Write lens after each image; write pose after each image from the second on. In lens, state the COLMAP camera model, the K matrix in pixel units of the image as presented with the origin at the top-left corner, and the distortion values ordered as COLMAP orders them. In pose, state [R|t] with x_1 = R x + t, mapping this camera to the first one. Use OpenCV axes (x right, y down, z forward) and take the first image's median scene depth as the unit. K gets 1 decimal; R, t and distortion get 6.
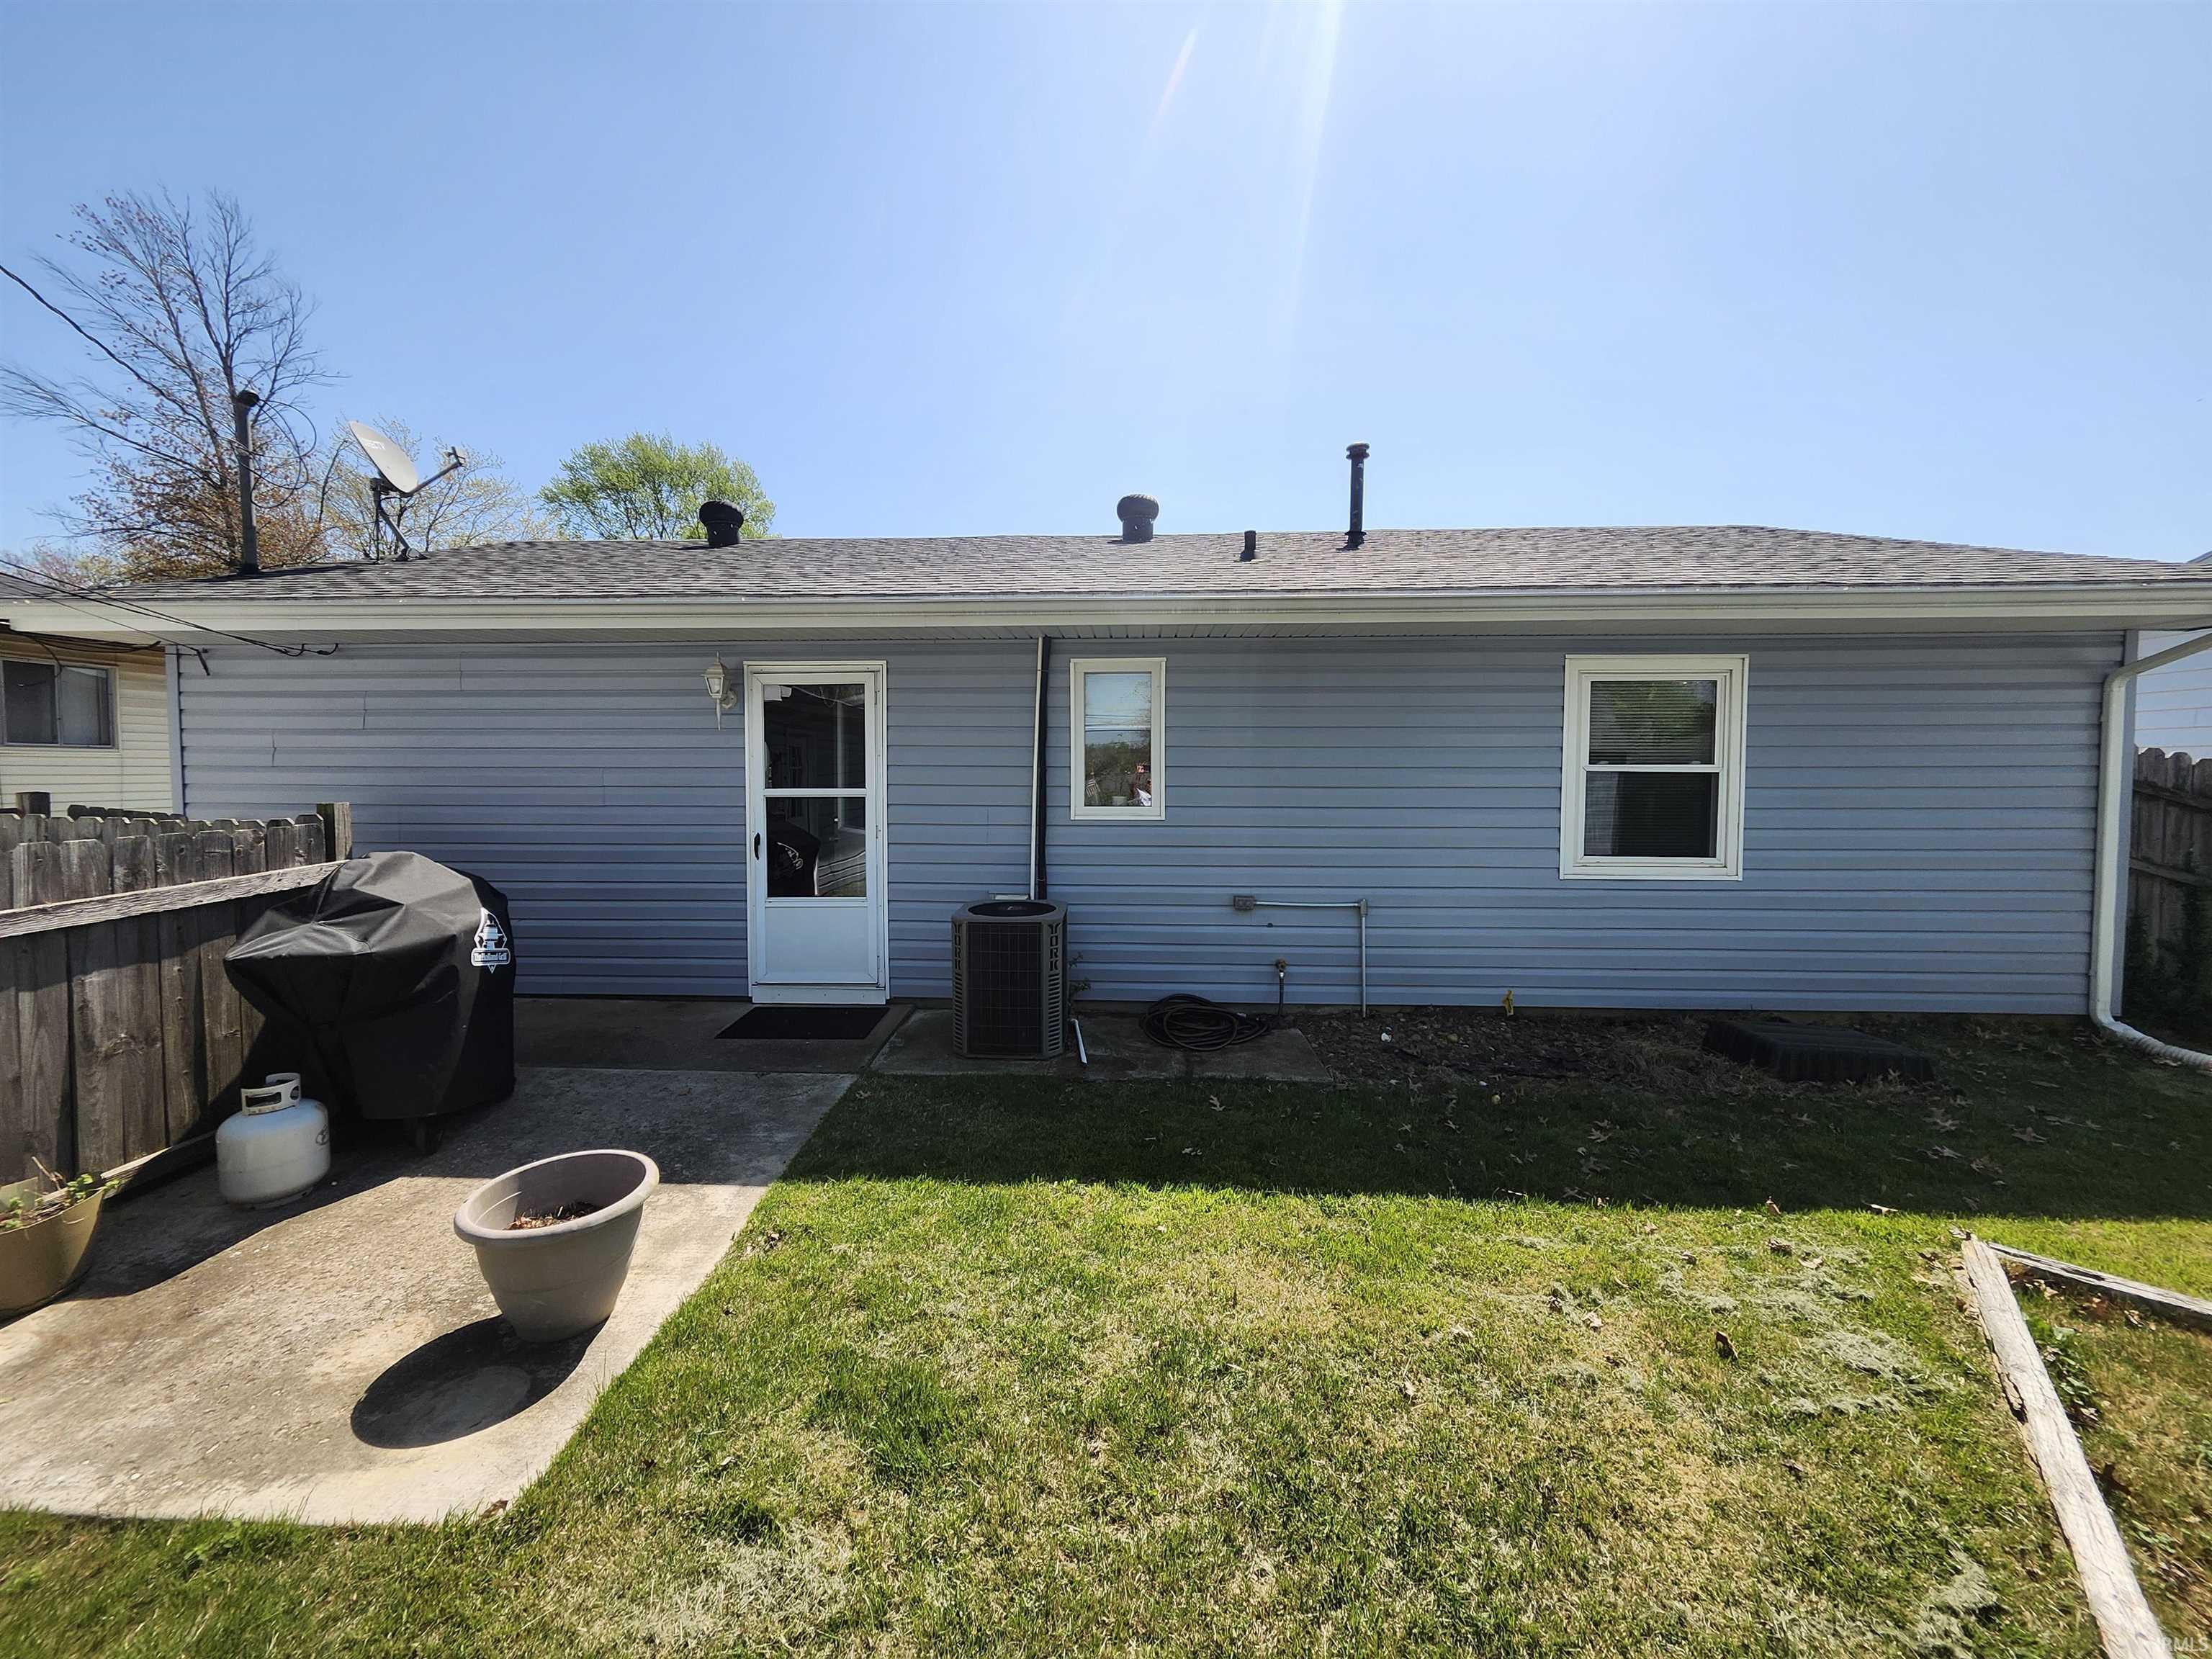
lens RADIAL K [[875.0, 0, 1095.0], [0, 875.0, 817.3], [0, 0, 1]] dist [0.003249, 0.000054]
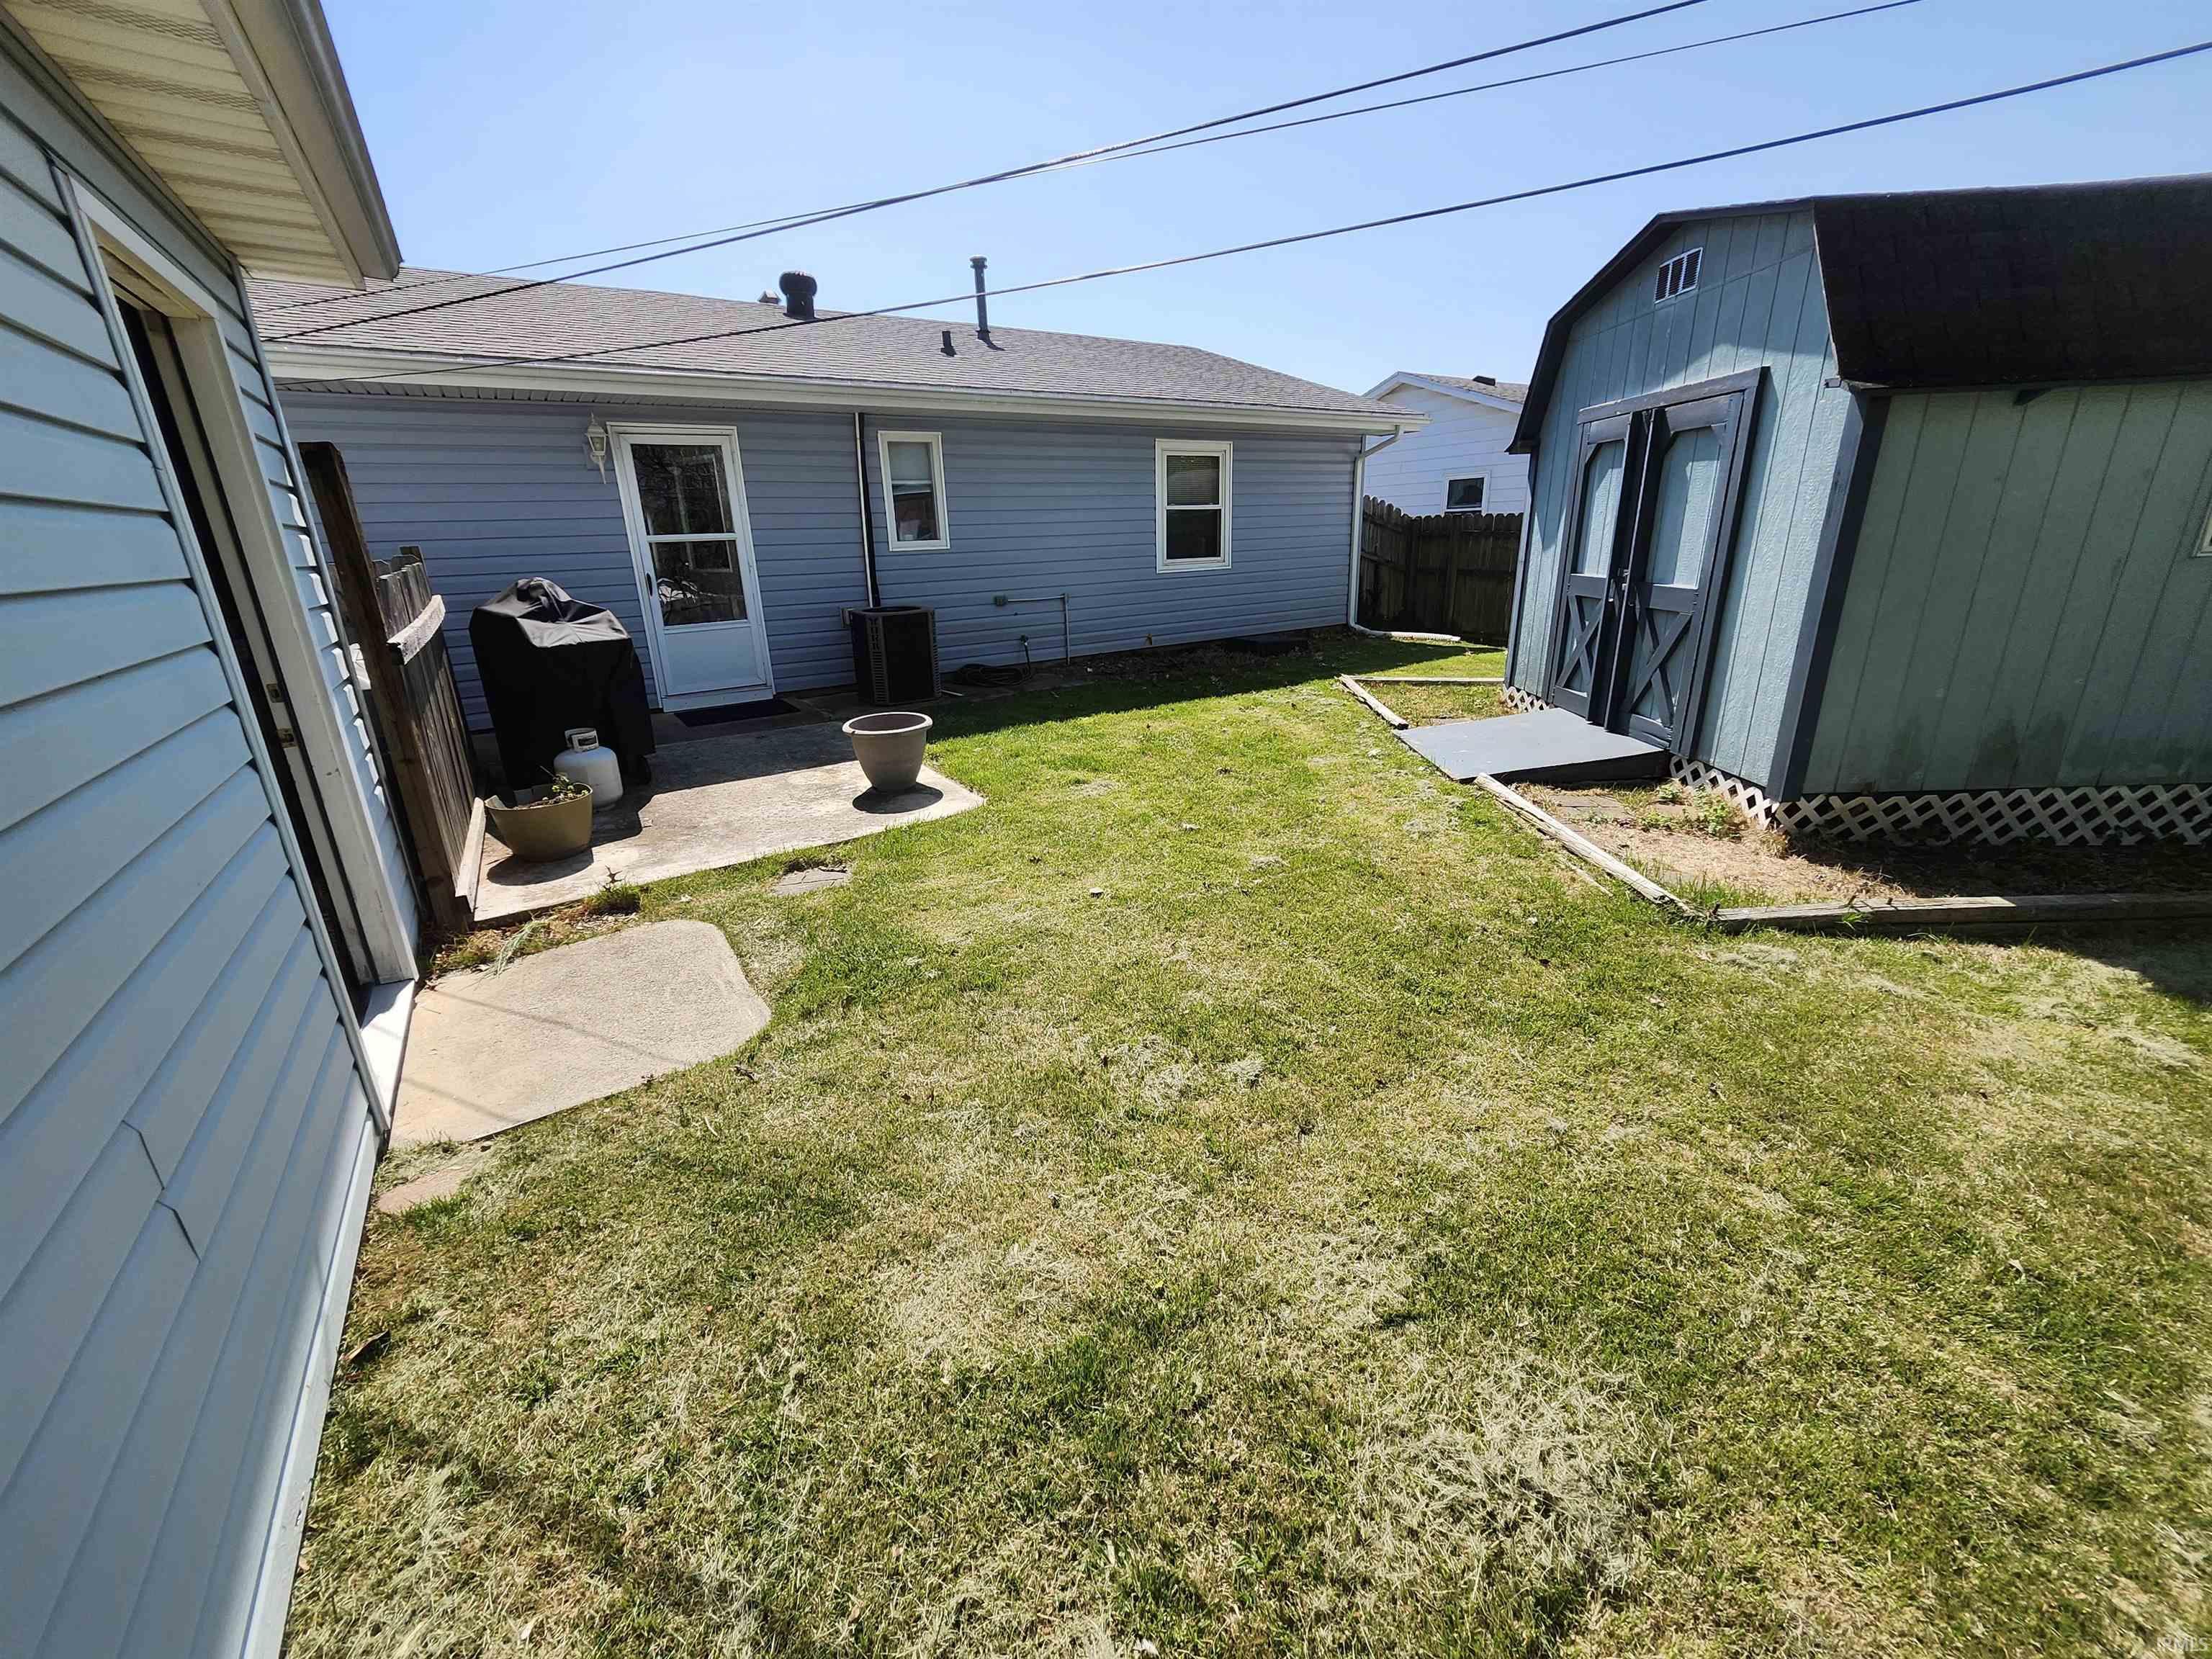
lens RADIAL K [[875.0, 0, 1100.3], [0, 875.0, 816.1], [0, 0, 1]] dist [0.003249, 0.000054]
pose [[0.806718, -0.208440, 0.552954, -0.648075], [0.062476, 0.960566, 0.270943, 0.054242], [-0.587624, -0.184029, 0.787928, -0.429279]]
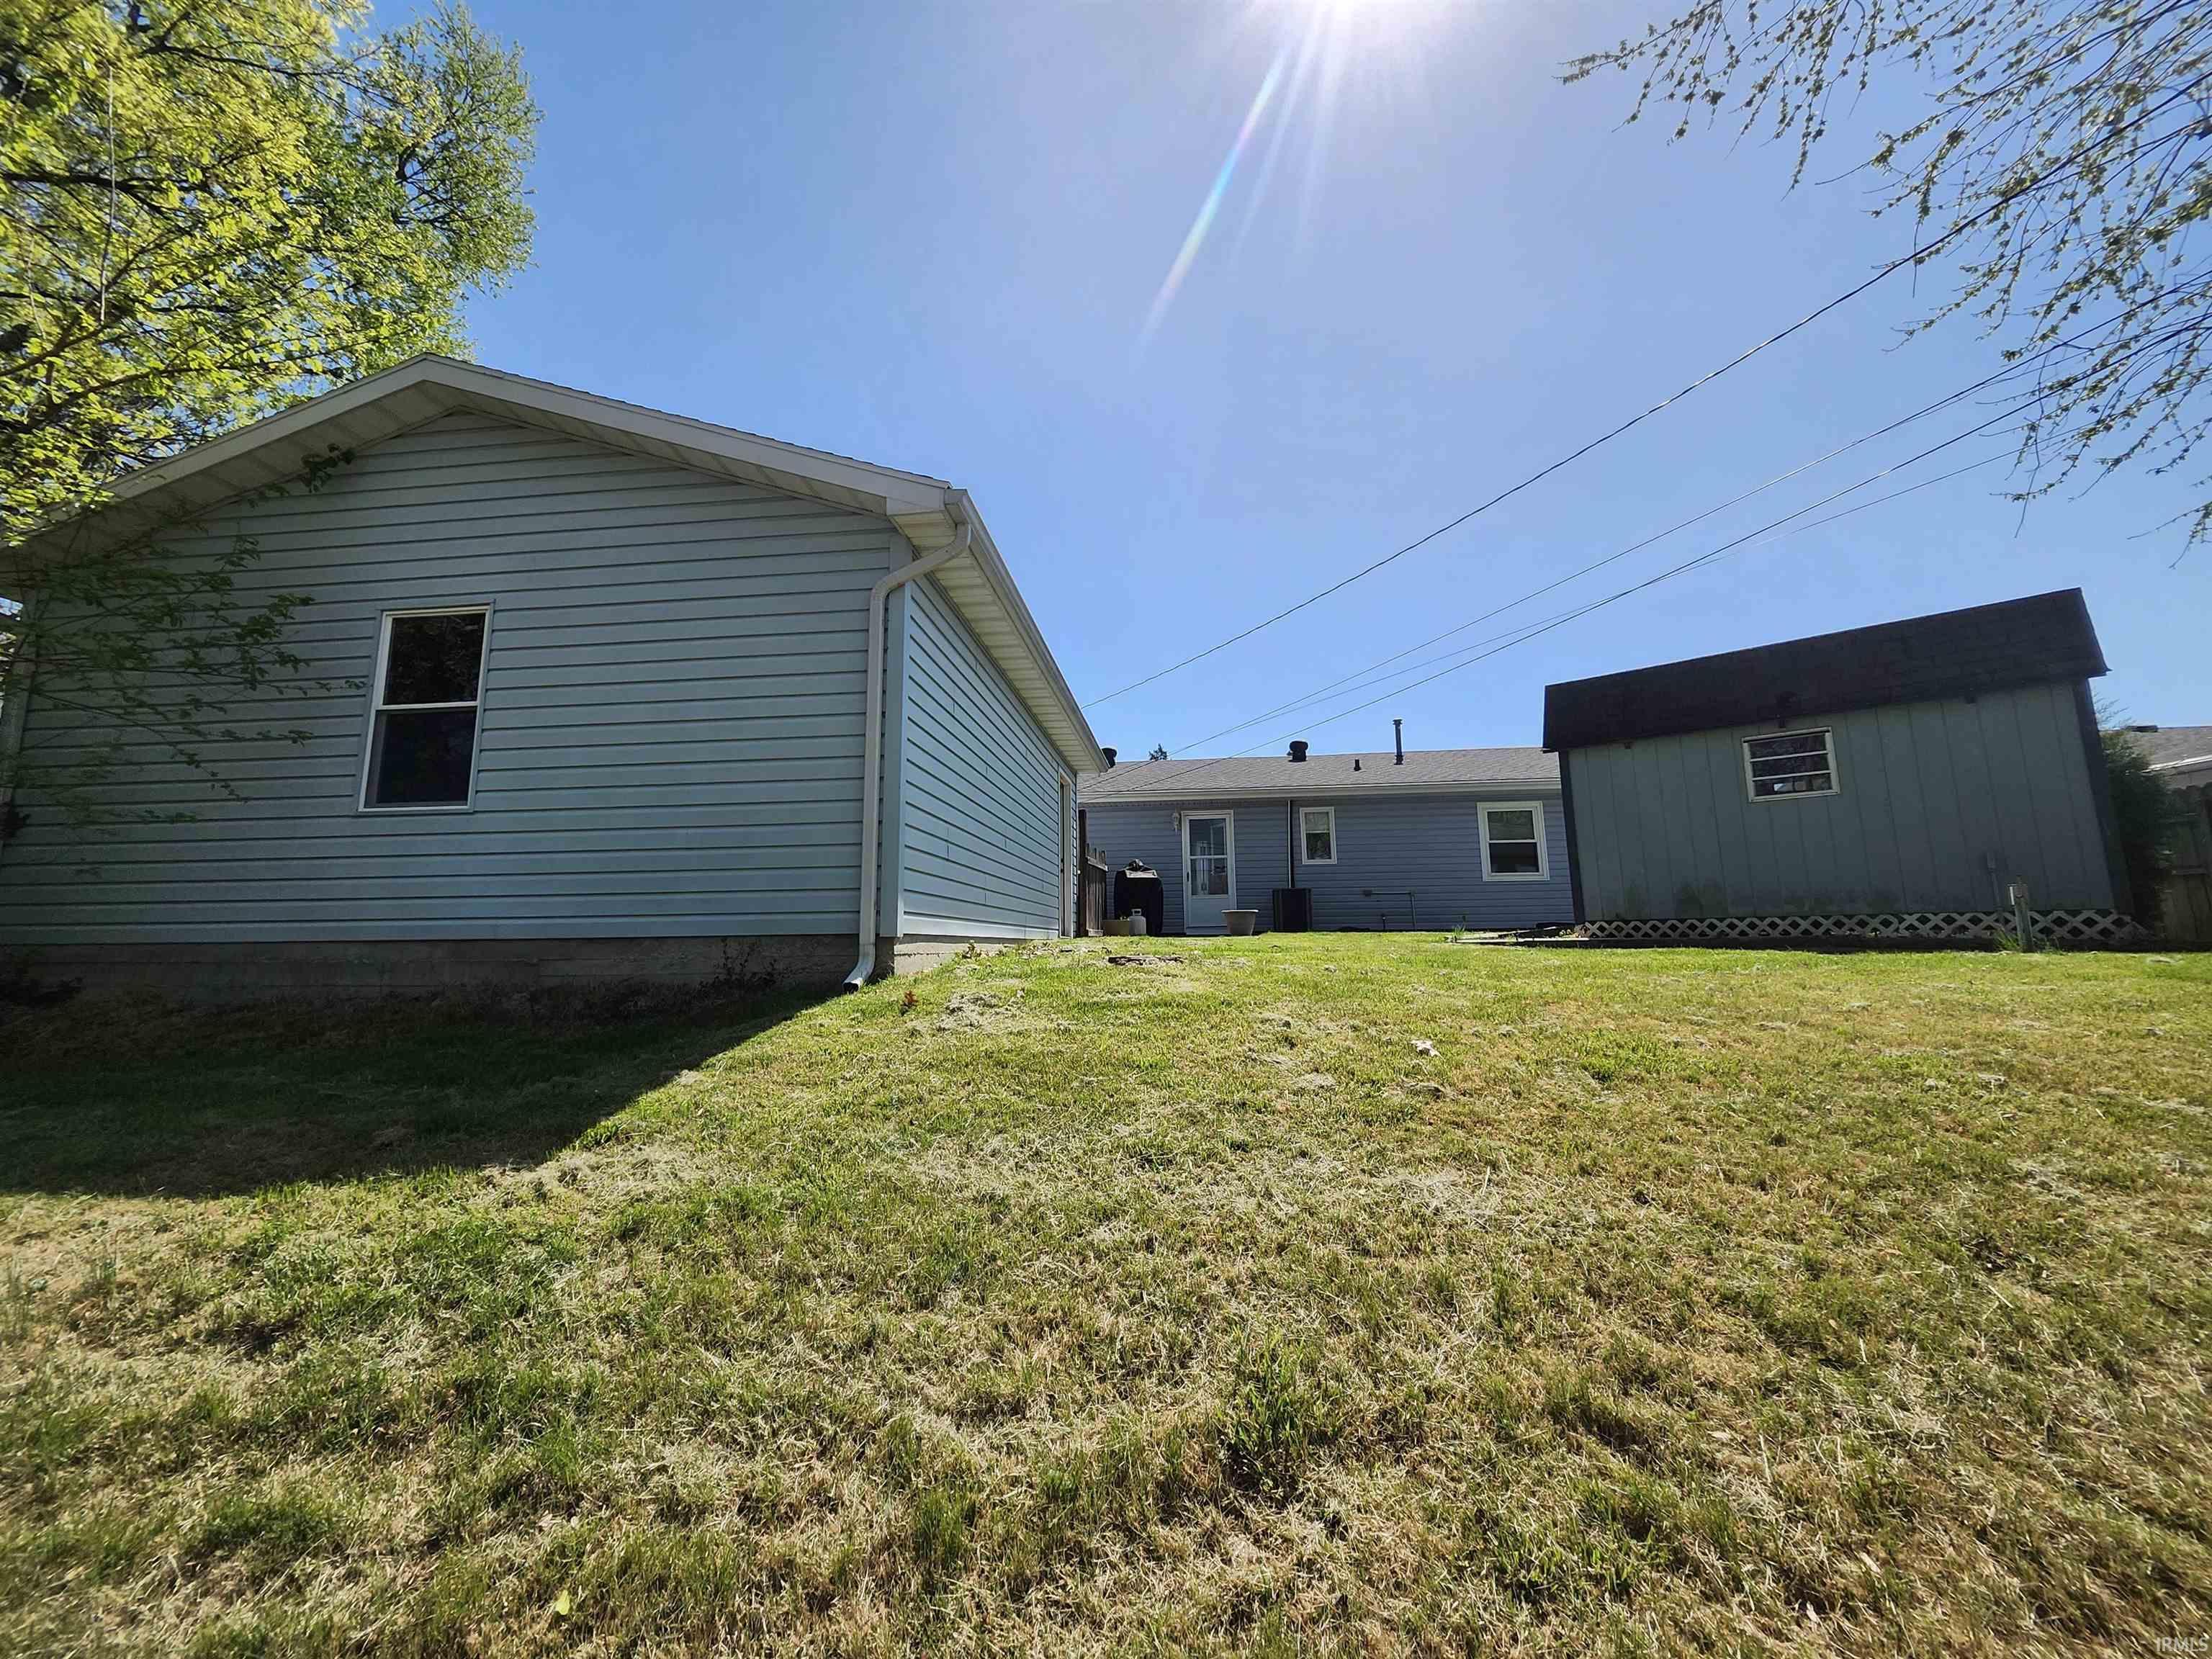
lens RADIAL K [[875.0, 0, 1085.3], [0, 875.0, 810.9], [0, 0, 1]] dist [0.003249, 0.000054]
pose [[0.997224, -0.019551, -0.071842, -0.524900], [0.004844, 0.979899, -0.199435, 0.397011], [0.074297, 0.198533, 0.977274, -1.851293]]
